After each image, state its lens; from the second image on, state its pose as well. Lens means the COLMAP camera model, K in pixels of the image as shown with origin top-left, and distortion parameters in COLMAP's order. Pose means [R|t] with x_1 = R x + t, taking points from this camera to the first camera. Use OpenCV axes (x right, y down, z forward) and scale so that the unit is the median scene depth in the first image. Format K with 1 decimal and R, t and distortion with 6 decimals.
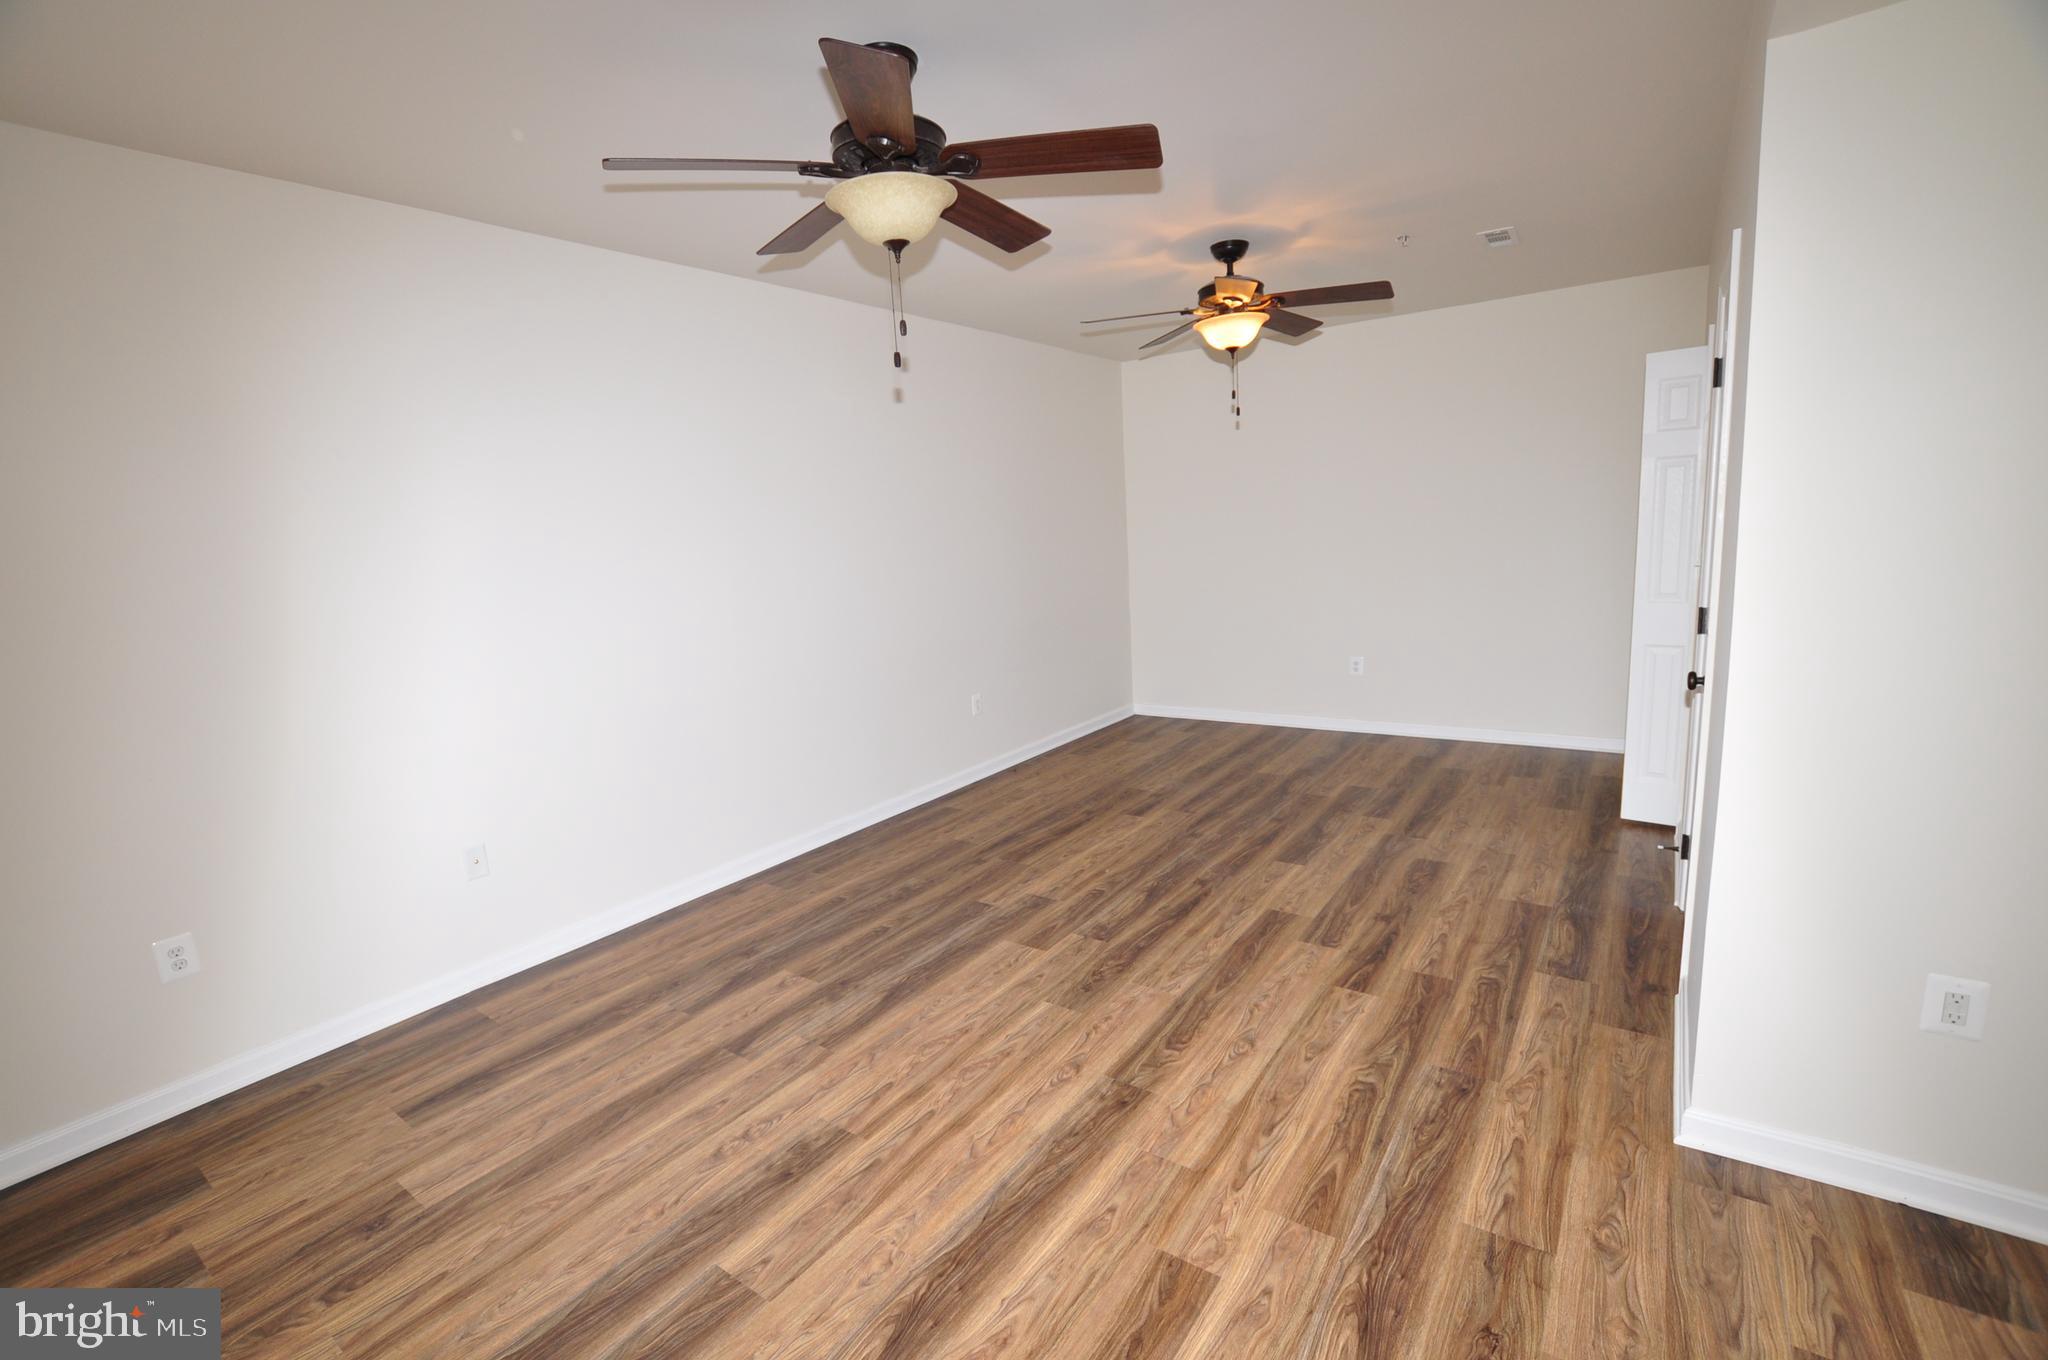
lens RADIAL K [[903.1, 0, 1021.9], [0, 903.1, 680.3], [0, 0, 1]] dist [-0.033048, 0.004634]
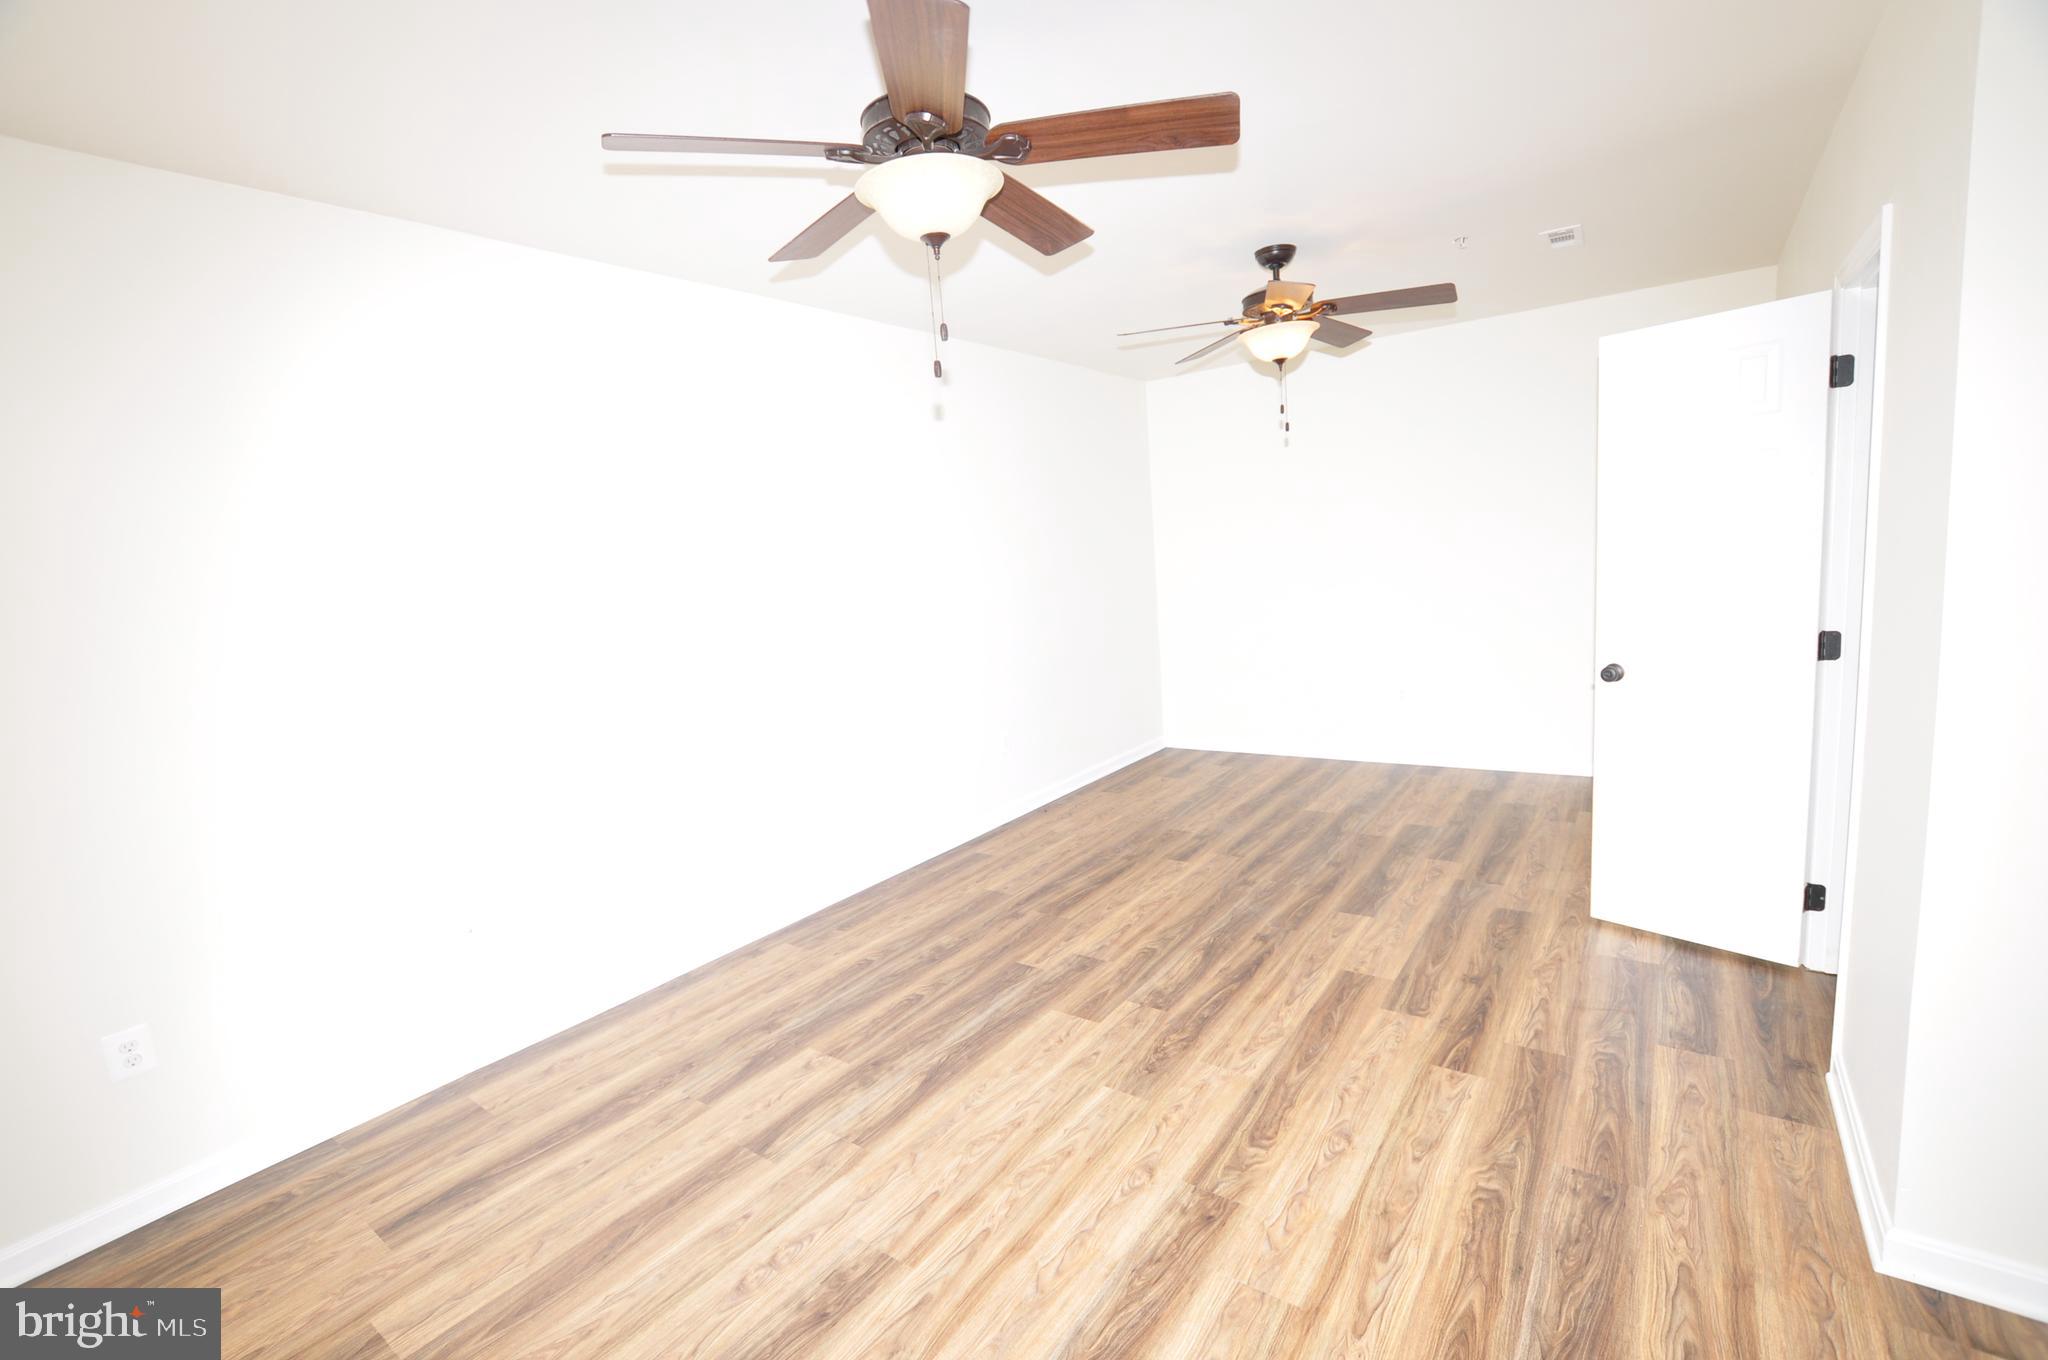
lens RADIAL K [[903.1, 0, 1020.1], [0, 903.1, 679.5], [0, 0, 1]] dist [-0.033048, 0.004634]
pose [[0.999815, -0.014991, -0.012033, -0.044935], [0.014627, 0.999451, -0.029729, -0.020576], [0.012472, 0.029548, 0.999486, 0.111867]]
